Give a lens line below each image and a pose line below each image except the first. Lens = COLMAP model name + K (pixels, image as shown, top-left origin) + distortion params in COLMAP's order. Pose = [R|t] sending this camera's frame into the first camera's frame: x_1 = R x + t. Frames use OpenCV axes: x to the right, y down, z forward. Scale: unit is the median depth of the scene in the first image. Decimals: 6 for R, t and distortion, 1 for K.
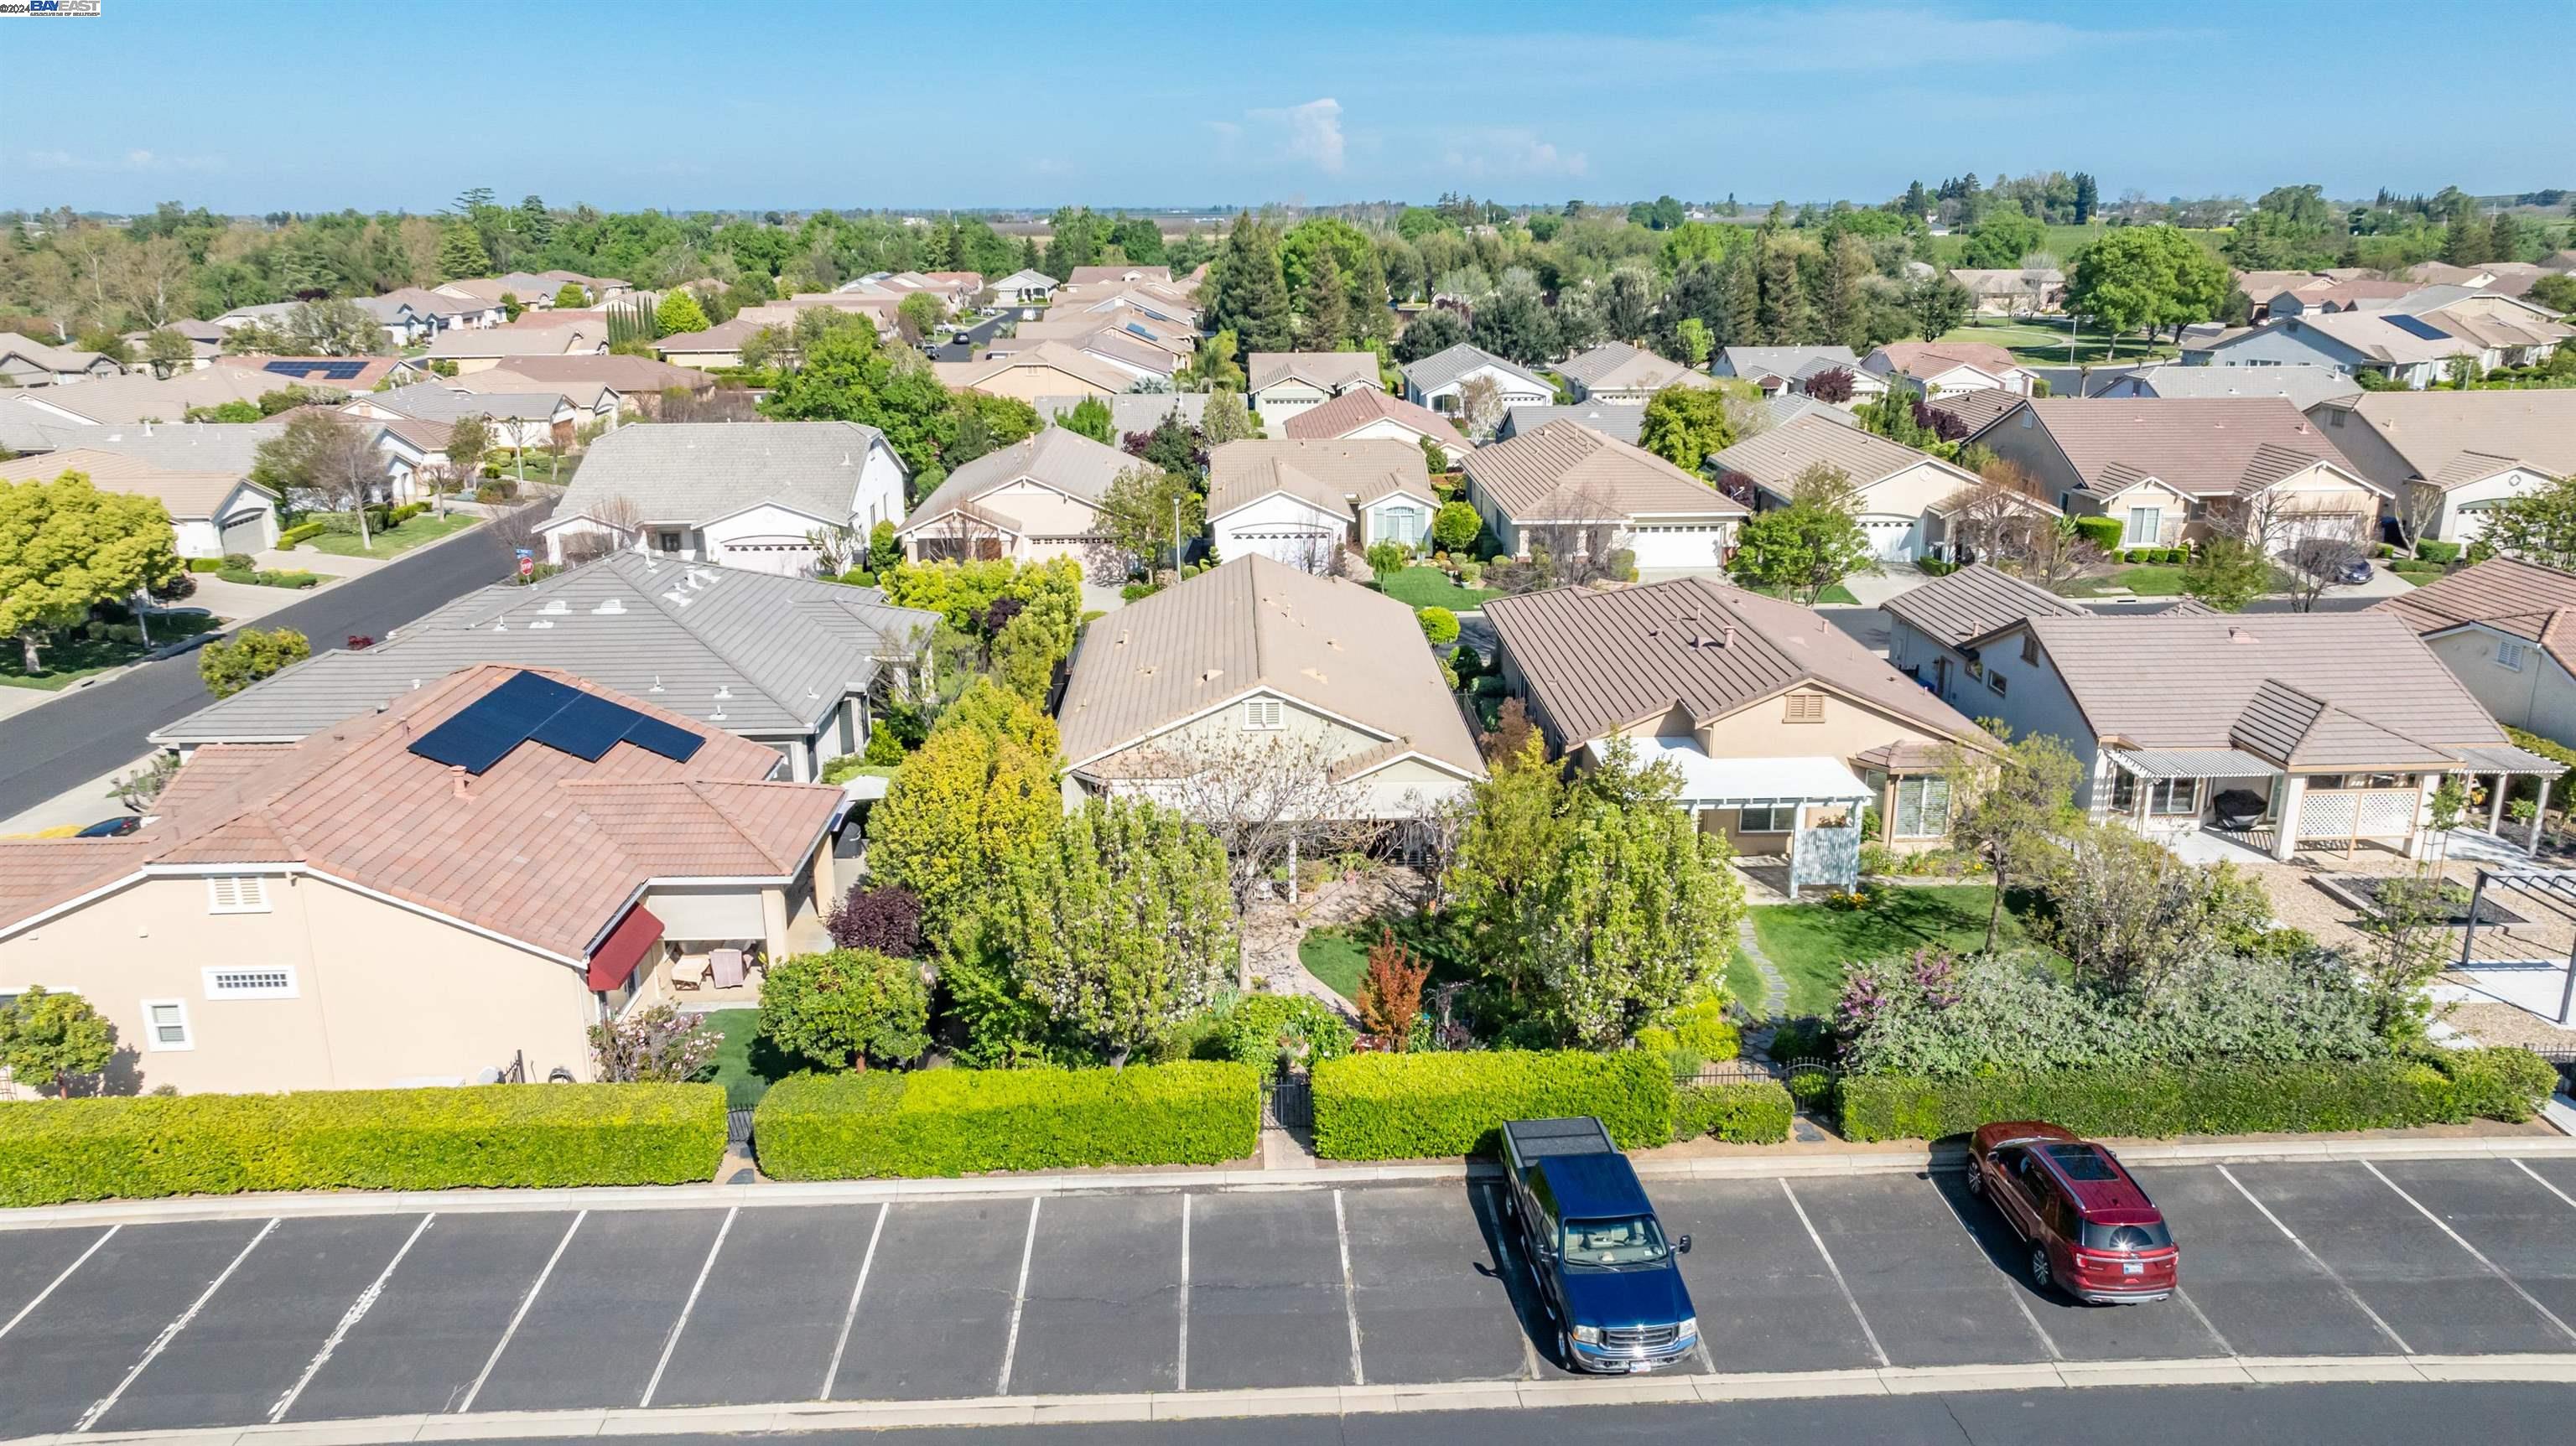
lens RADIAL K [[1795.0, 0, 1281.4], [0, 1795.0, 715.0], [0, 0, 1]] dist [-0.032985, 0.063314]
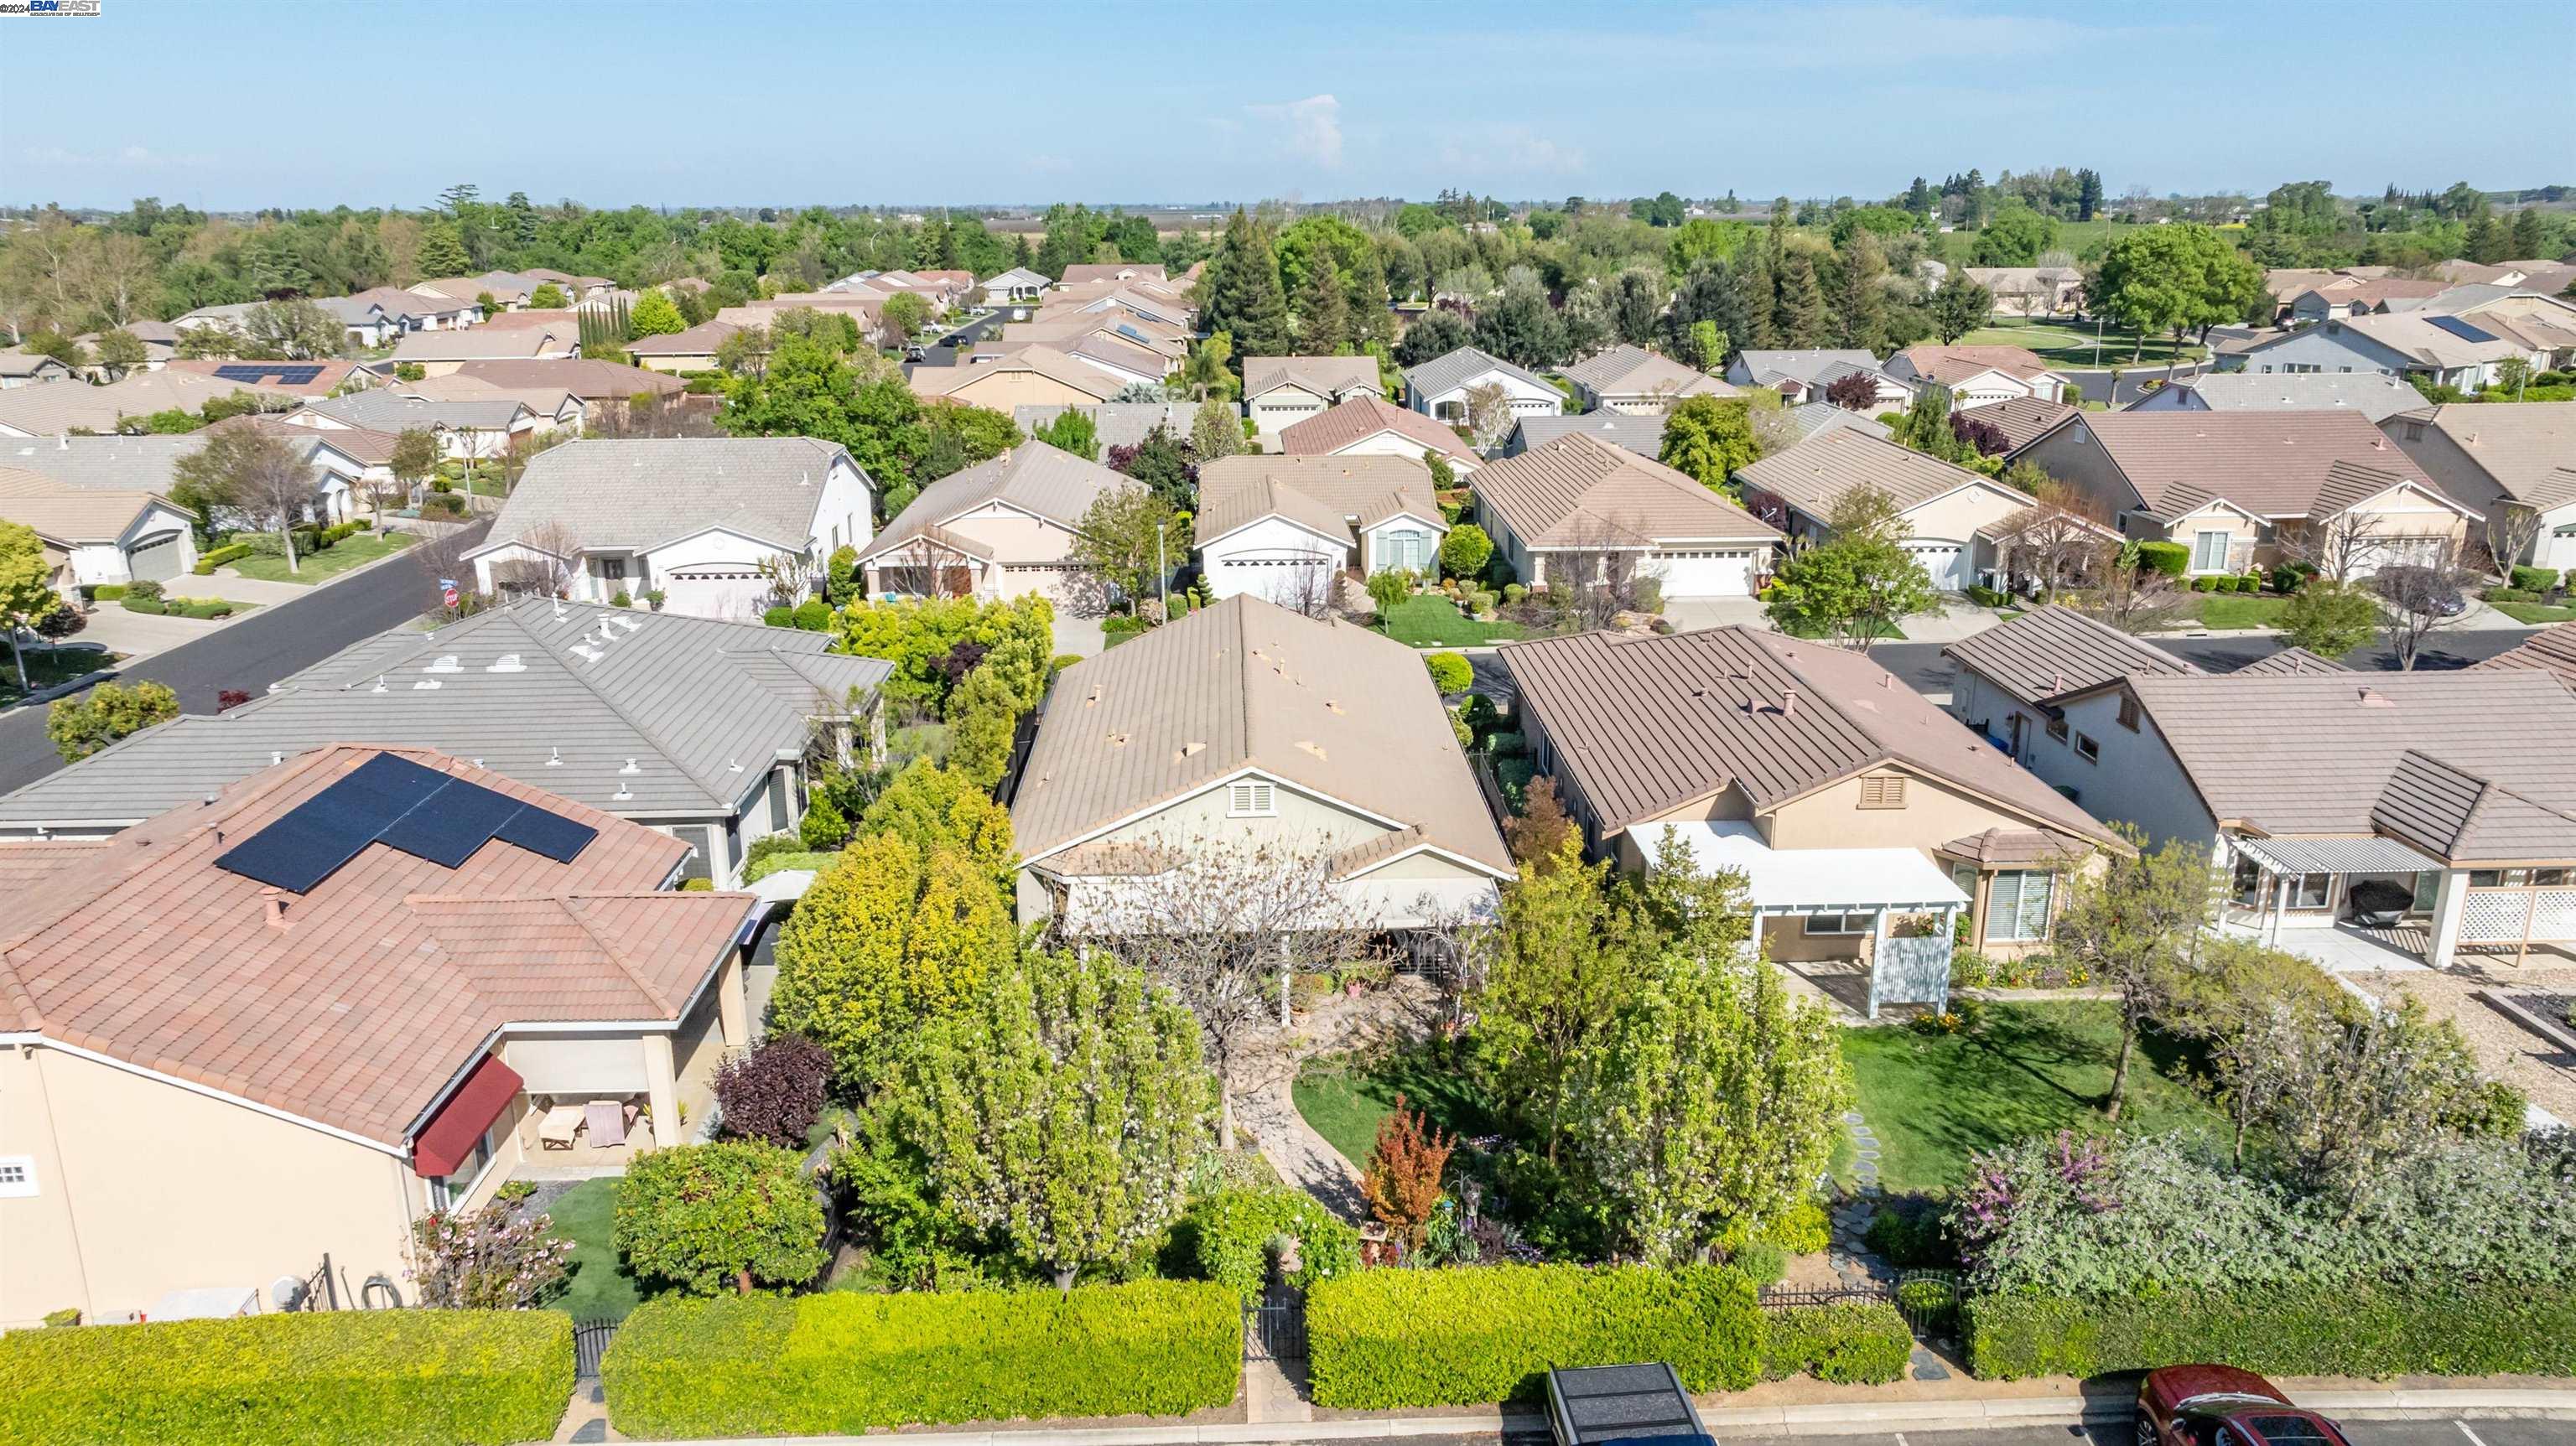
lens RADIAL K [[1795.0, 0, 1281.4], [0, 1795.0, 715.0], [0, 0, 1]] dist [-0.032985, 0.063314]
pose [[0.999999, -0.000453, 0.001013, 0.002659], [0.000451, 0.999998, 0.001873, -0.033235], [-0.001014, -0.001872, 0.999998, 0.112219]]
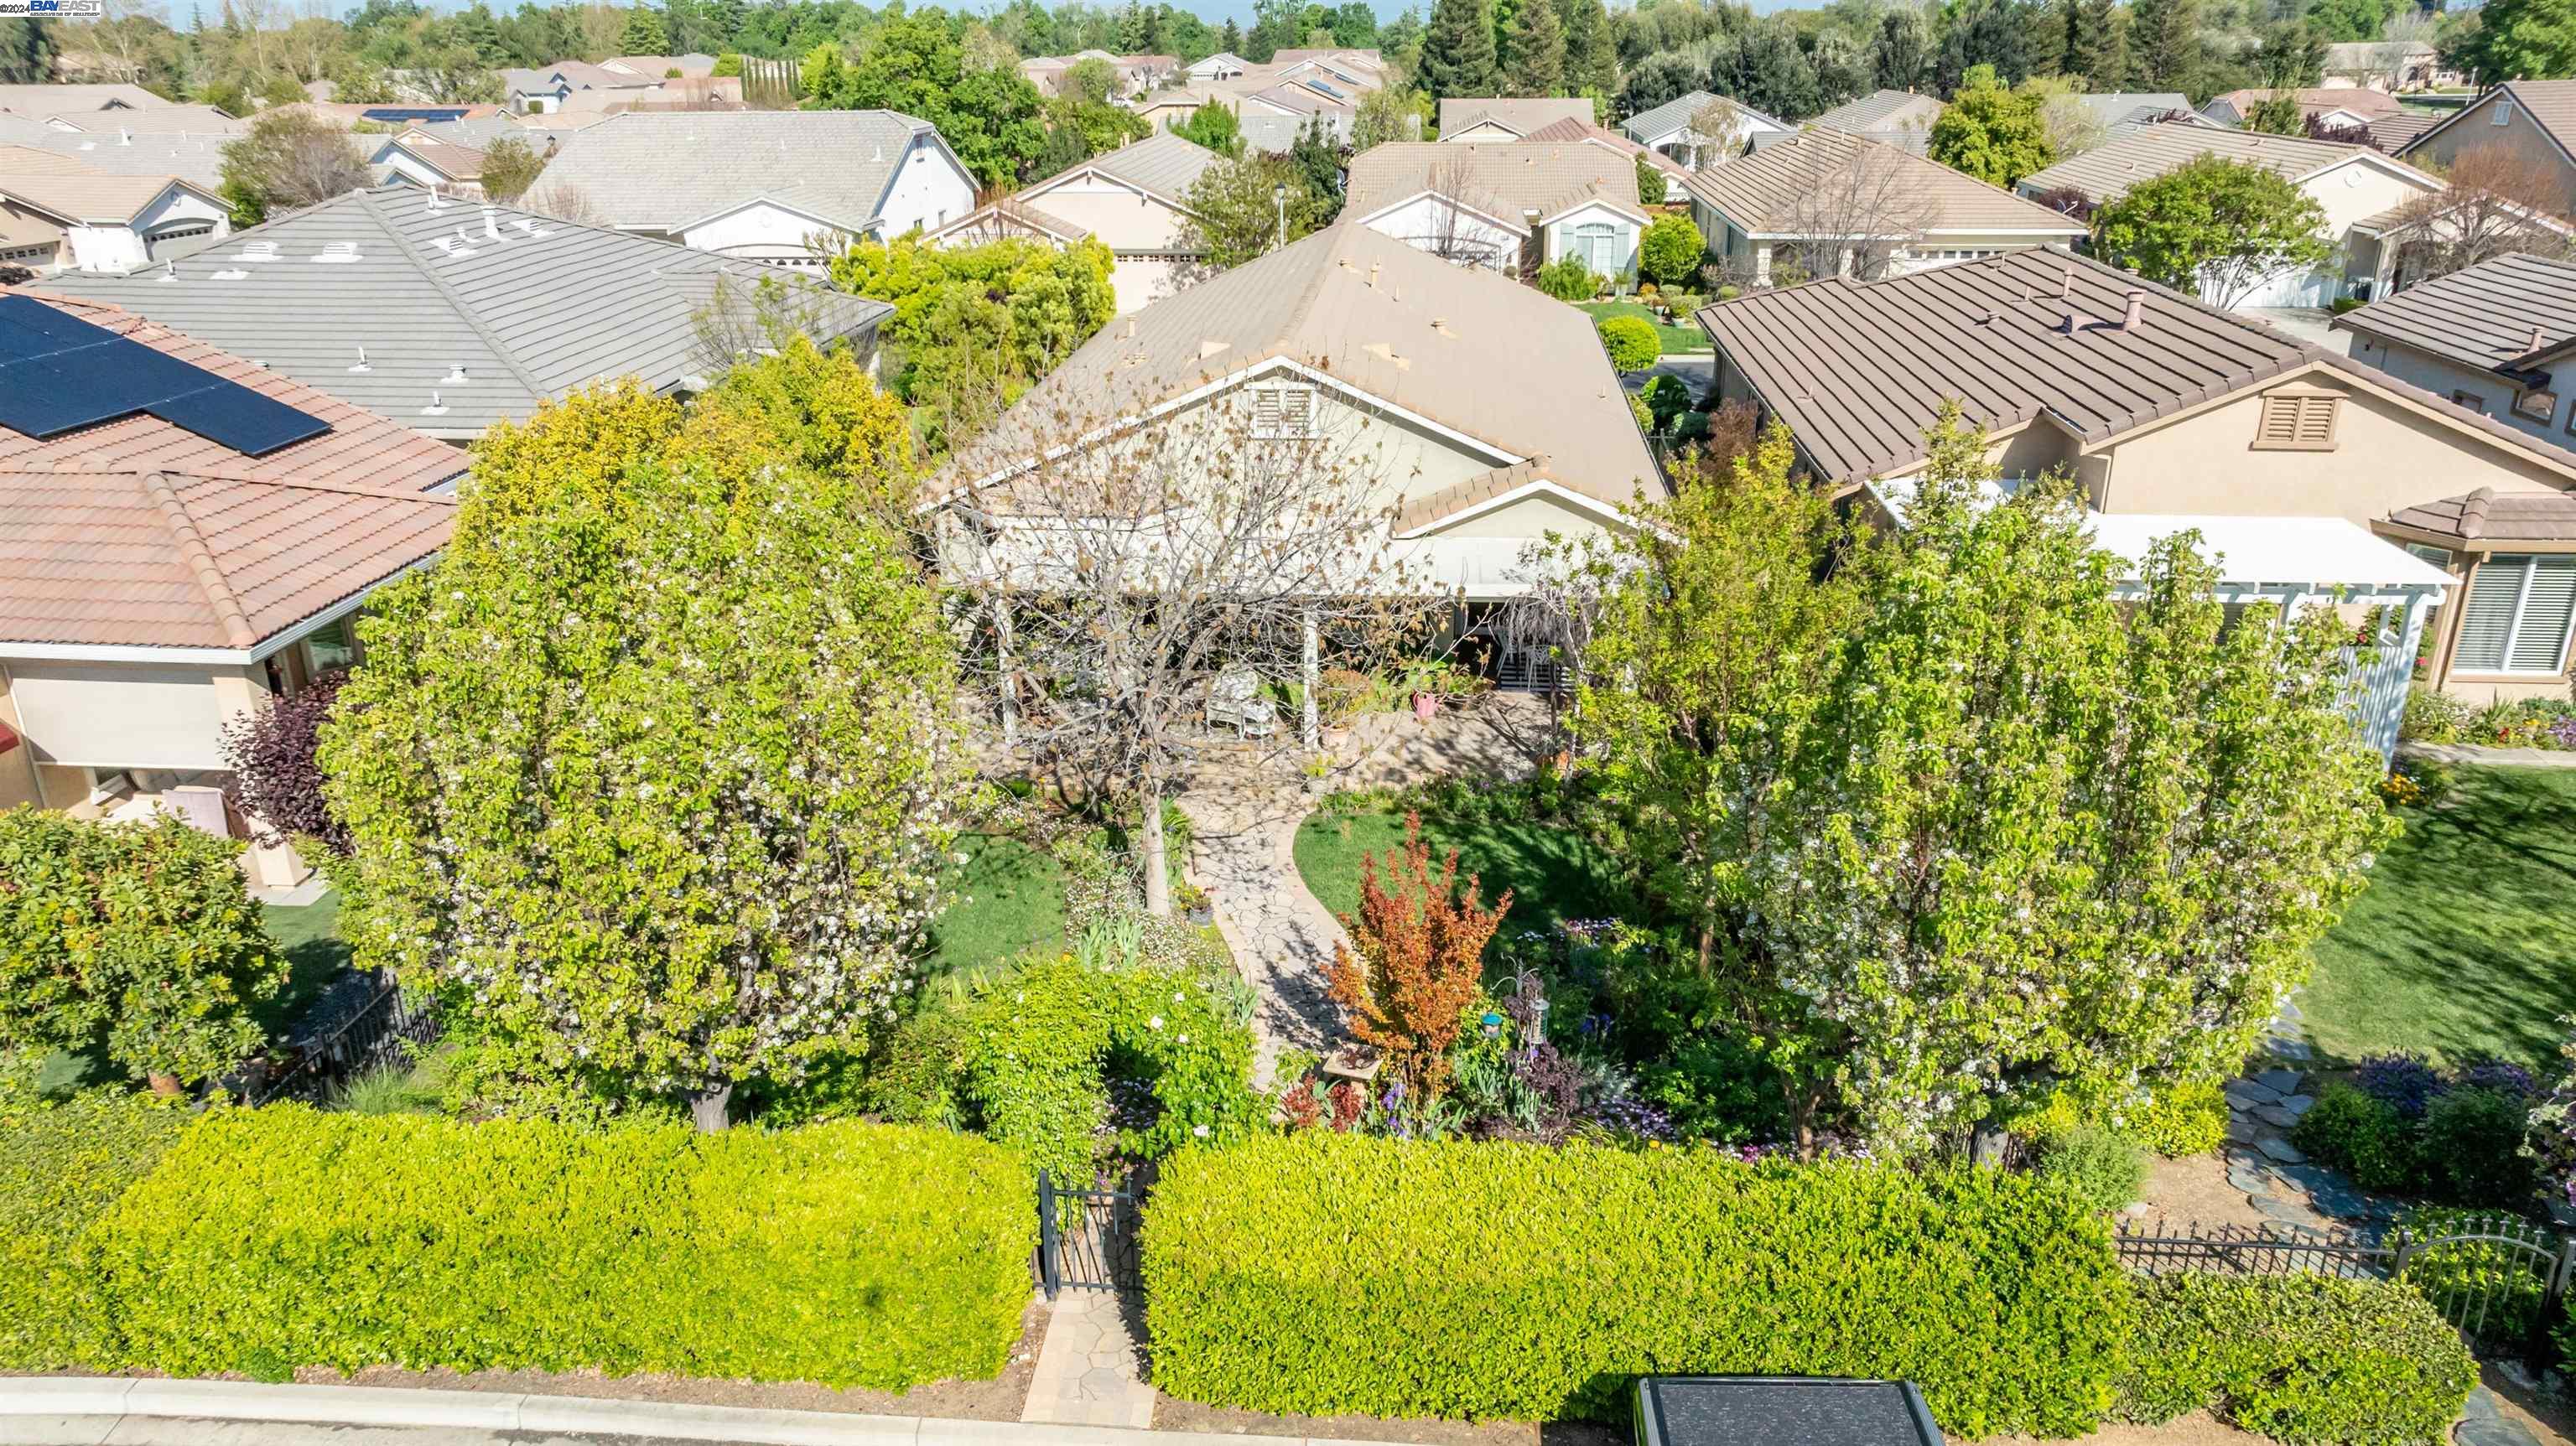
lens RADIAL K [[1794.6, 0, 1288.0], [0, 1794.6, 723.0], [0, 0, 1]] dist [-0.053105, 0.086153]
pose [[0.992750, 0.041931, -0.112643, 0.046593], [-0.031112, 0.994881, 0.096149, 0.034042], [0.116098, -0.091948, 0.988973, 0.343270]]
